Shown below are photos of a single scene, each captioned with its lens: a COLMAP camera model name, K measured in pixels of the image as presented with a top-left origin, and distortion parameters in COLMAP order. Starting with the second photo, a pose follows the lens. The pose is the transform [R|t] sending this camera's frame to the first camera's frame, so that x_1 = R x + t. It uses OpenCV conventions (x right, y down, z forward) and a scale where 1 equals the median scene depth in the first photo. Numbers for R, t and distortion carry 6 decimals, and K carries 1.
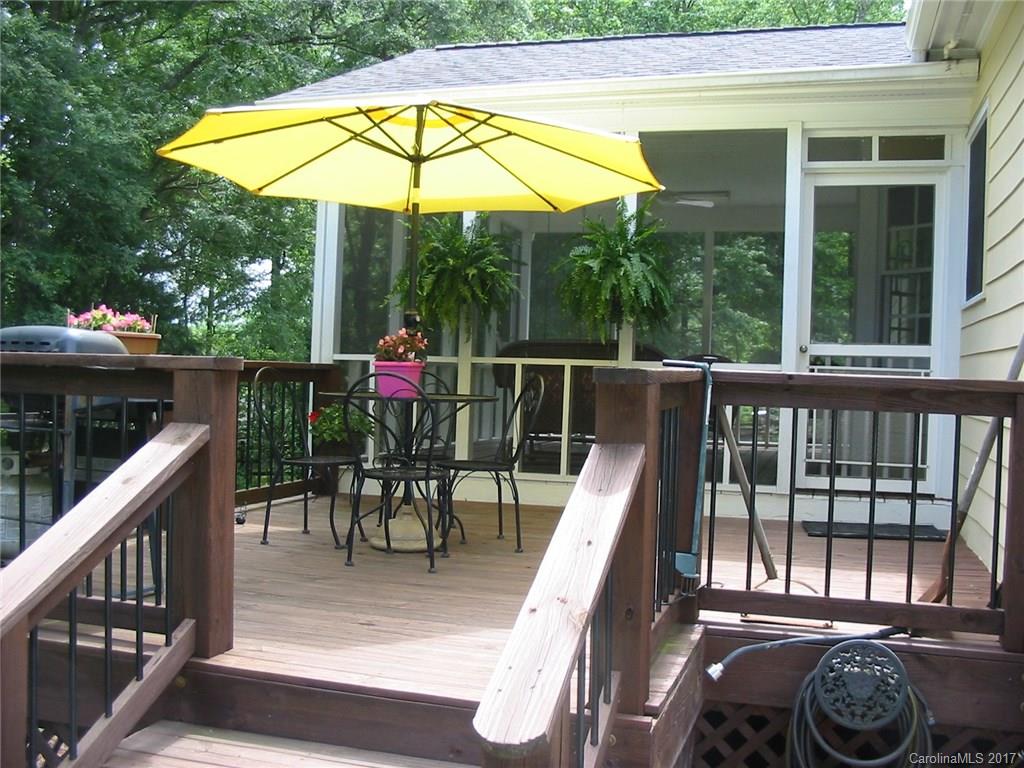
lens RADIAL K [[1067.5, 0, 512.4], [0, 1067.5, 384.6], [0, 0, 1]] dist [-0.175187, 0.209917]
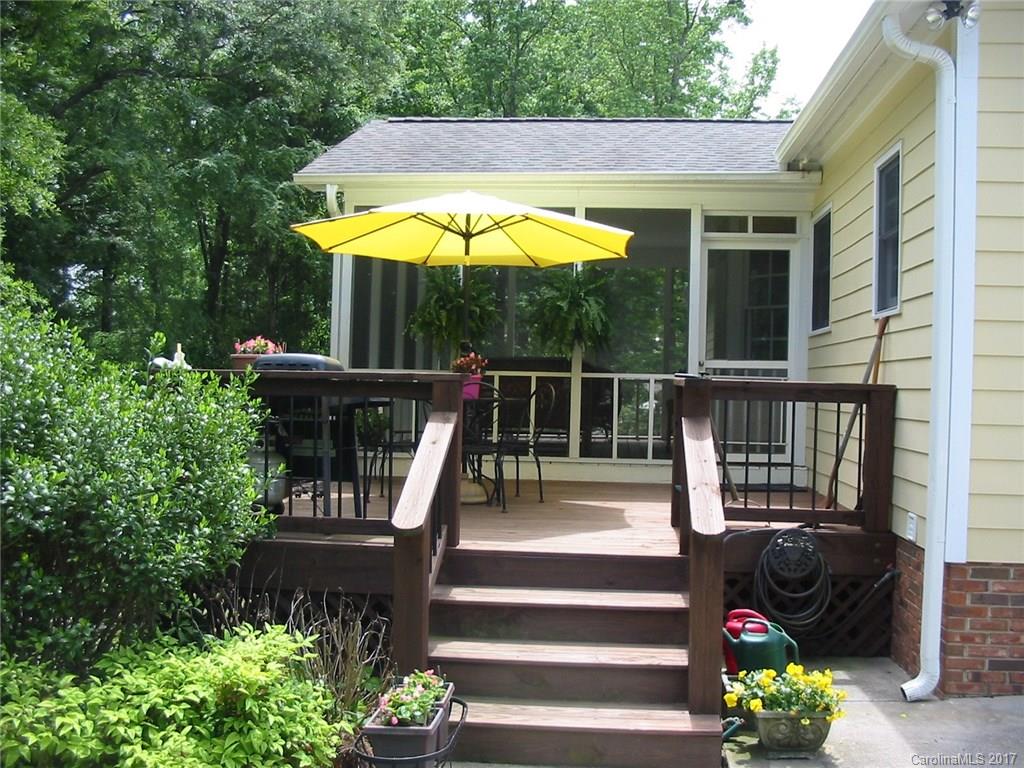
lens RADIAL K [[1067.5, 0, 512.4], [0, 1067.5, 384.6], [0, 0, 1]] dist [-0.175187, 0.209917]
pose [[0.980741, -0.007778, 0.195156, -0.266820], [0.009475, 0.999925, -0.007764, 0.003380], [-0.195081, 0.009463, 0.980741, -0.374096]]
